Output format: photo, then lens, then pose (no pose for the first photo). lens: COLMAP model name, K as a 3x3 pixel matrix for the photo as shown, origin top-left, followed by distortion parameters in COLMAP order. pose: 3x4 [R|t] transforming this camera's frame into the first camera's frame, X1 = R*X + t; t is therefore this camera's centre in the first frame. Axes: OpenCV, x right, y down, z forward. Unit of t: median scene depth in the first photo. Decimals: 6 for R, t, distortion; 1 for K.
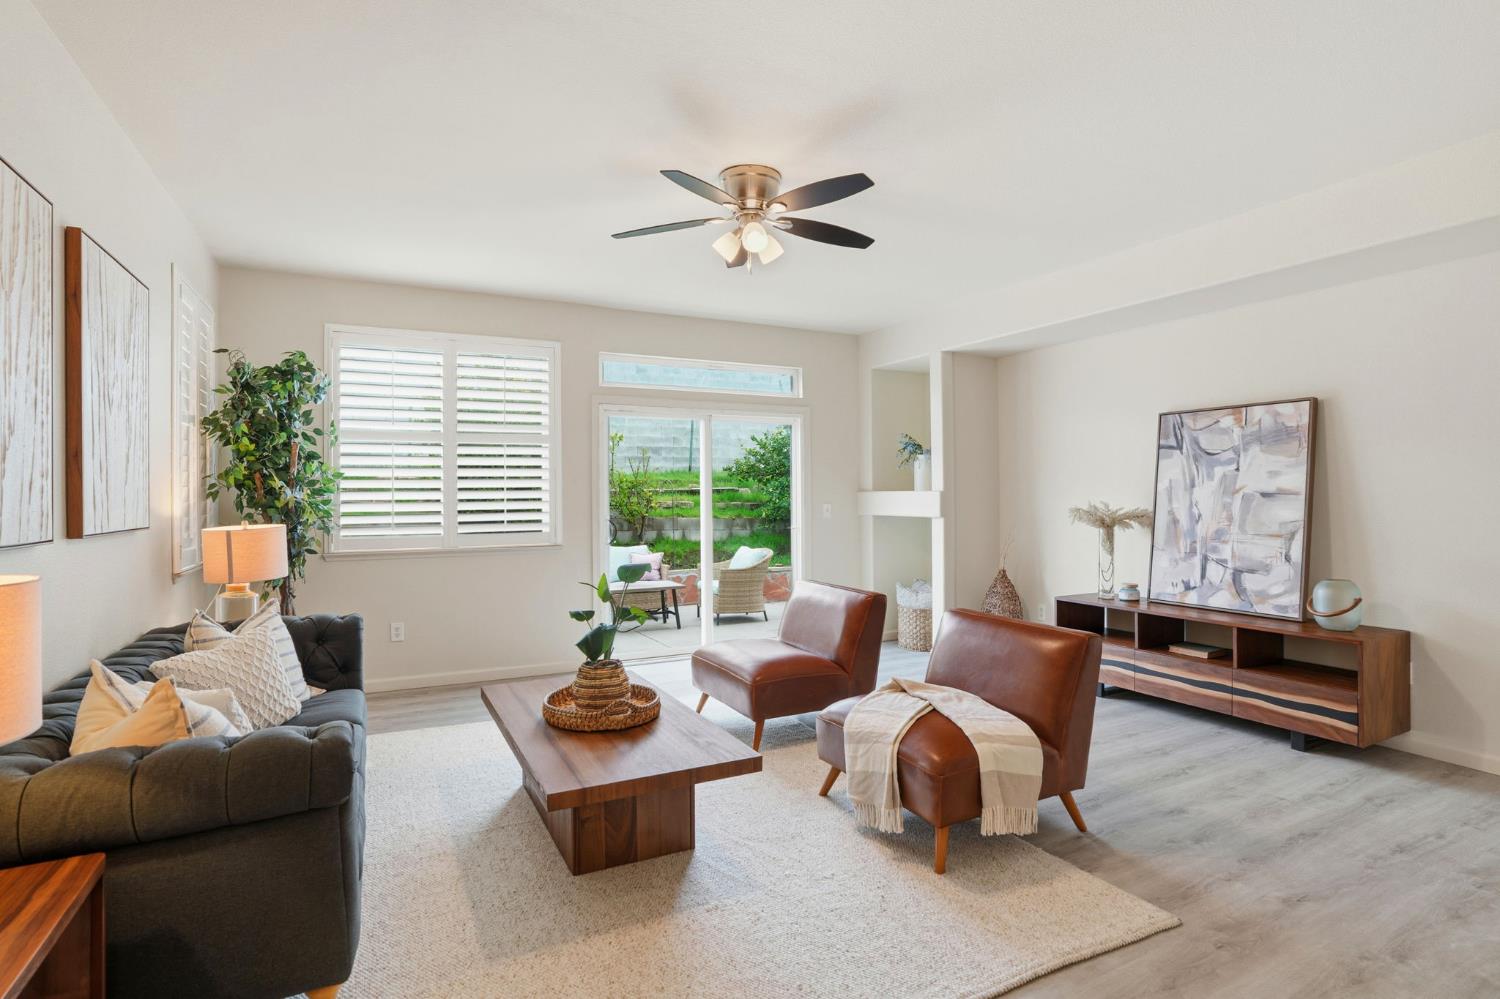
lens RADIAL K [[721.4, 0, 747.6], [0, 721.4, 492.1], [0, 0, 1]] dist [-0.058625, 0.021287]
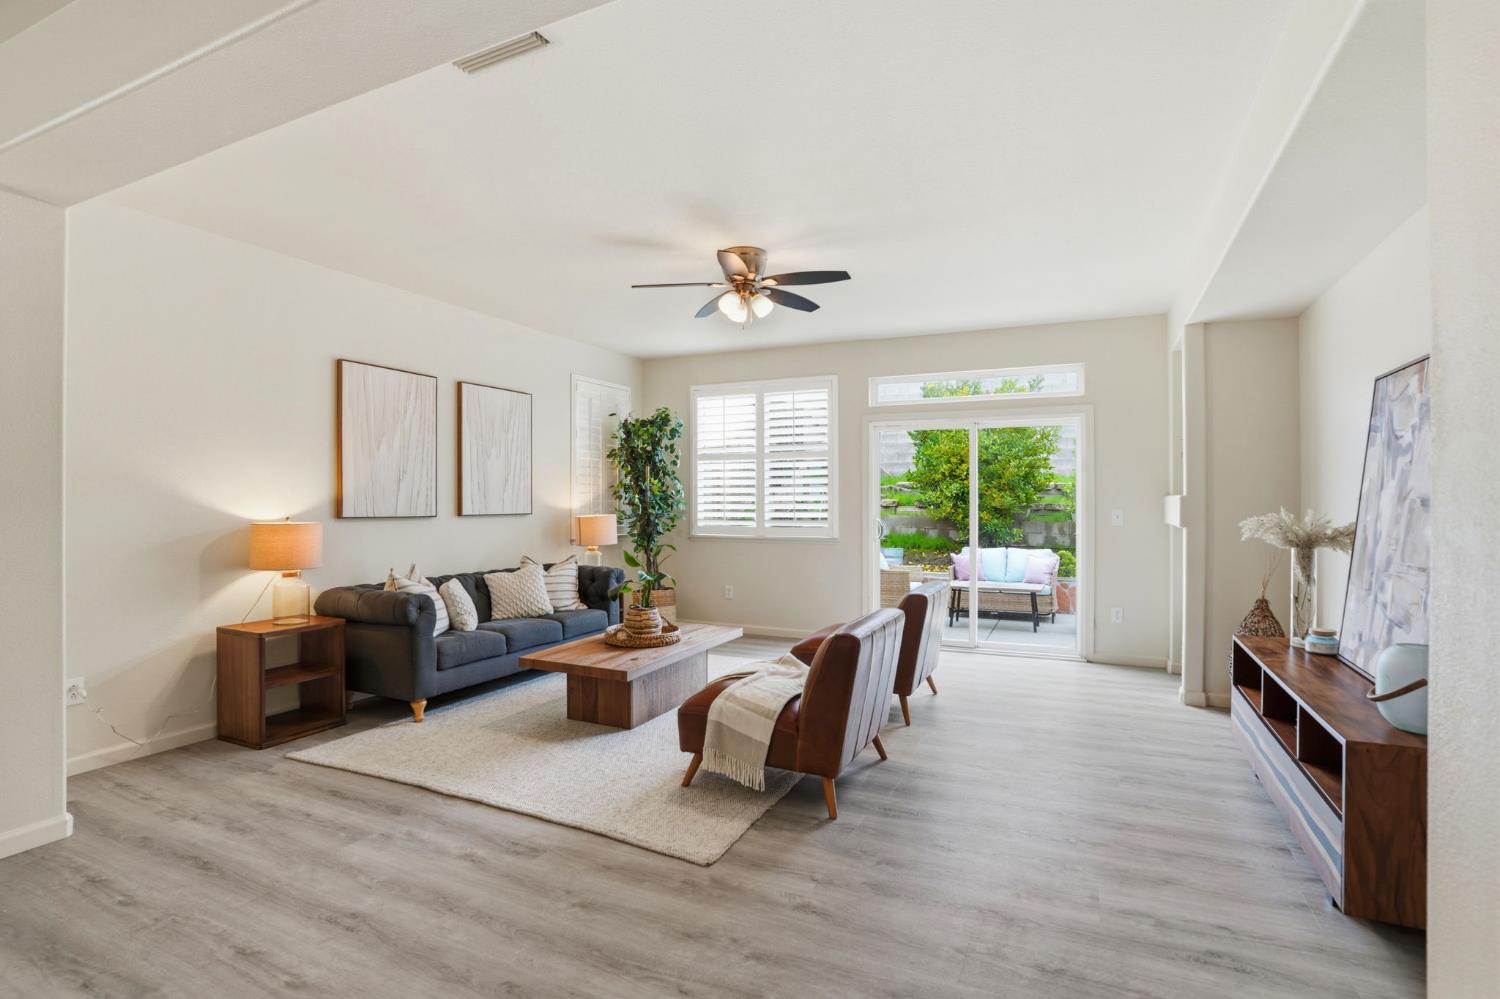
lens RADIAL K [[702.4, 0, 750.0], [0, 702.4, 499.5], [0, 0, 1]] dist [-0.060229, 0.019720]
pose [[0.626058, 0.005841, -0.779755, 1.055565], [-0.002548, 0.999982, 0.005445, -0.000563], [0.779773, -0.001422, 0.626061, 0.226215]]
